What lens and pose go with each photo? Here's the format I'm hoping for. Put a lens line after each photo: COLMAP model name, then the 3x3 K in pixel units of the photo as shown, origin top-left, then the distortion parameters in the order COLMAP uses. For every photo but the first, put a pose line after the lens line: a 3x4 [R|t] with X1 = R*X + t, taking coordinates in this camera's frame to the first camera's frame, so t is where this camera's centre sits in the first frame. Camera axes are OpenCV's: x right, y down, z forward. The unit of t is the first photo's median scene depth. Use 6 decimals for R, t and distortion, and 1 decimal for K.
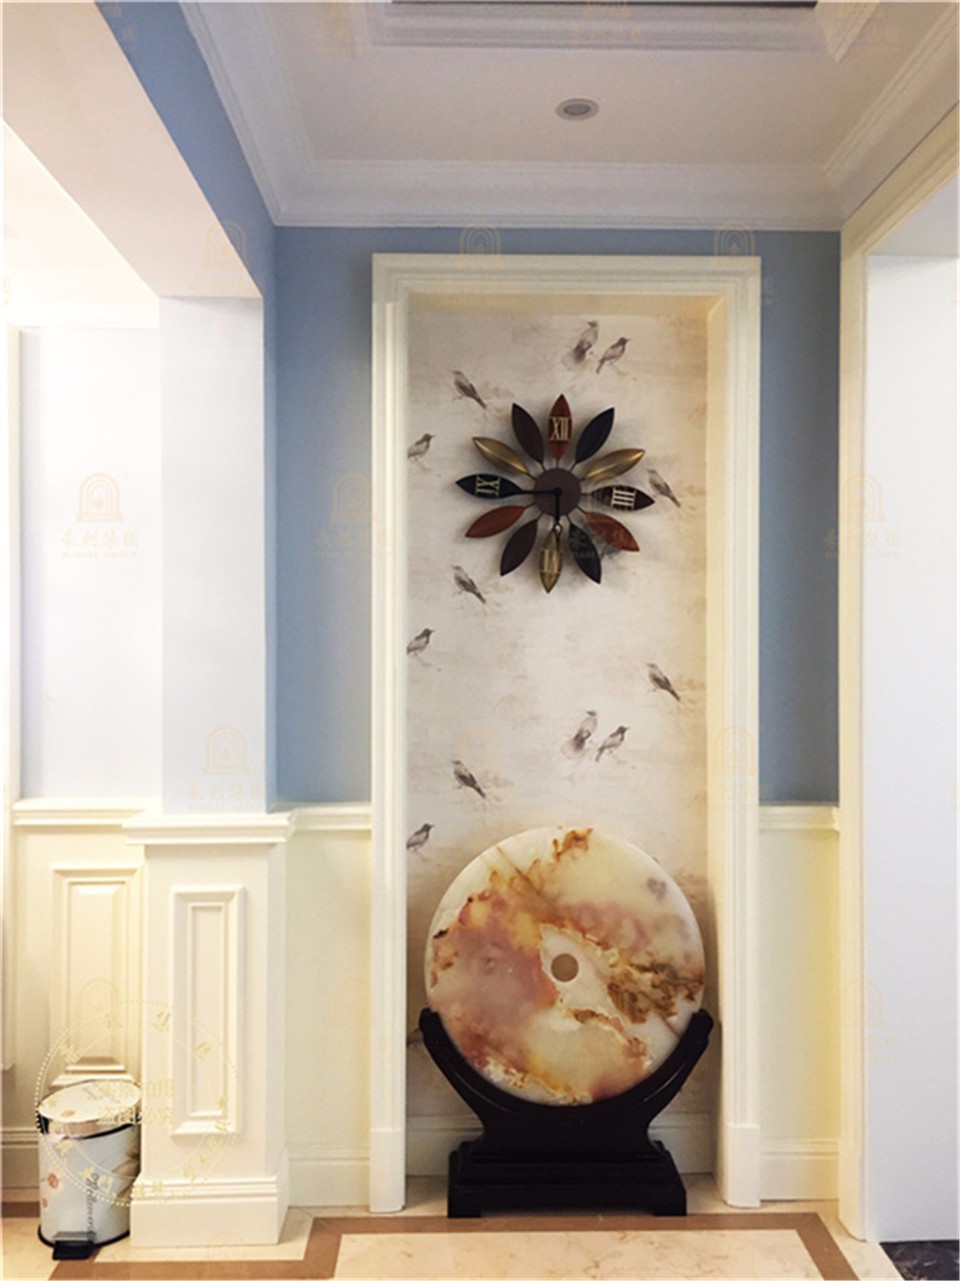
lens RADIAL K [[1089.7, 0, 476.6], [0, 1089.7, 642.7], [0, 0, 1]] dist [0.077792, -0.084968]
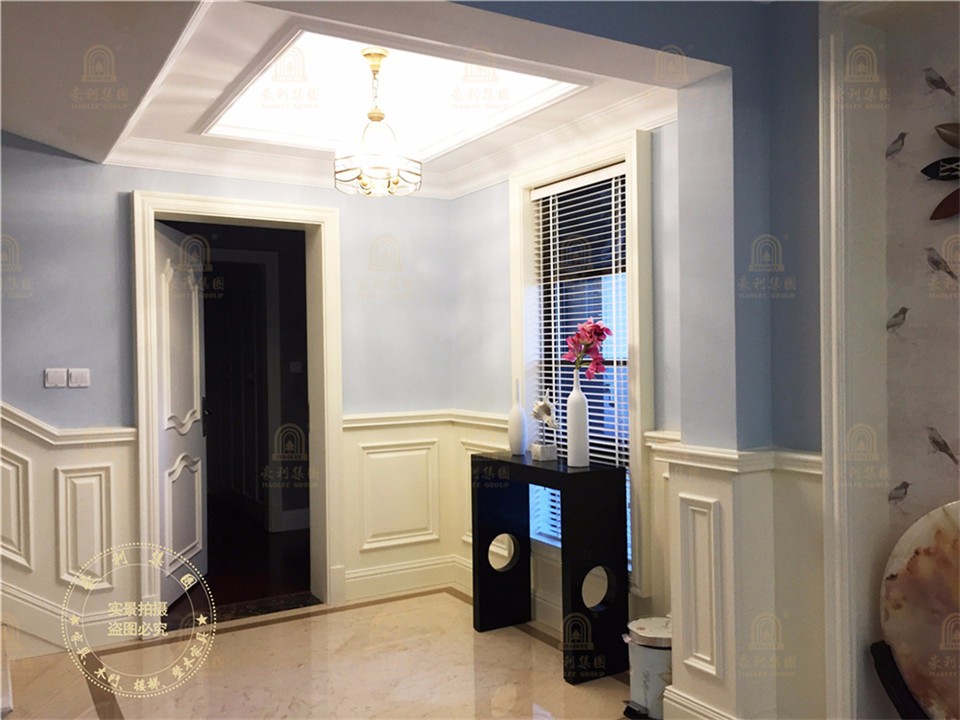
lens RADIAL K [[816.6, 0, 477.9], [0, 816.6, 356.5], [0, 0, 1]] dist [0.077792, -0.084968]
pose [[0.497849, -0.003345, -0.867257, 0.495991], [0.011878, 0.999925, 0.002962, 0.031527], [0.867183, -0.011776, 0.497851, 0.208768]]
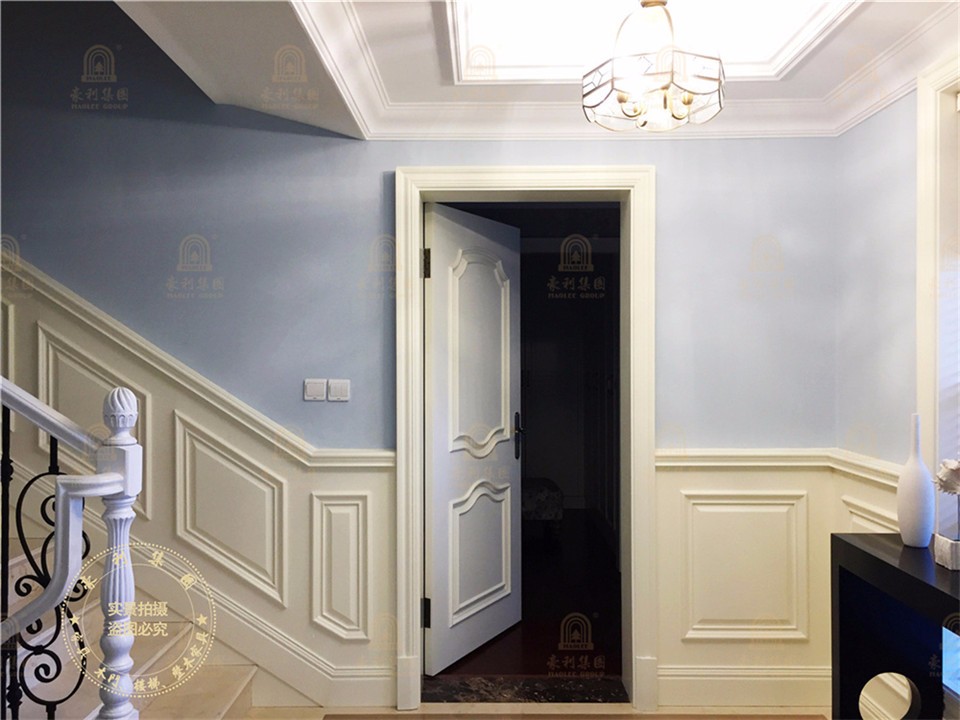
lens RADIAL K [[816.6, 0, 479.2], [0, 816.6, 361.0], [0, 0, 1]] dist [0.077792, -0.084968]
pose [[-0.019537, 0.005062, -0.999796, 0.342619], [0.002953, 0.999983, 0.005006, 0.024491], [0.999805, -0.002854, -0.019552, 0.357342]]
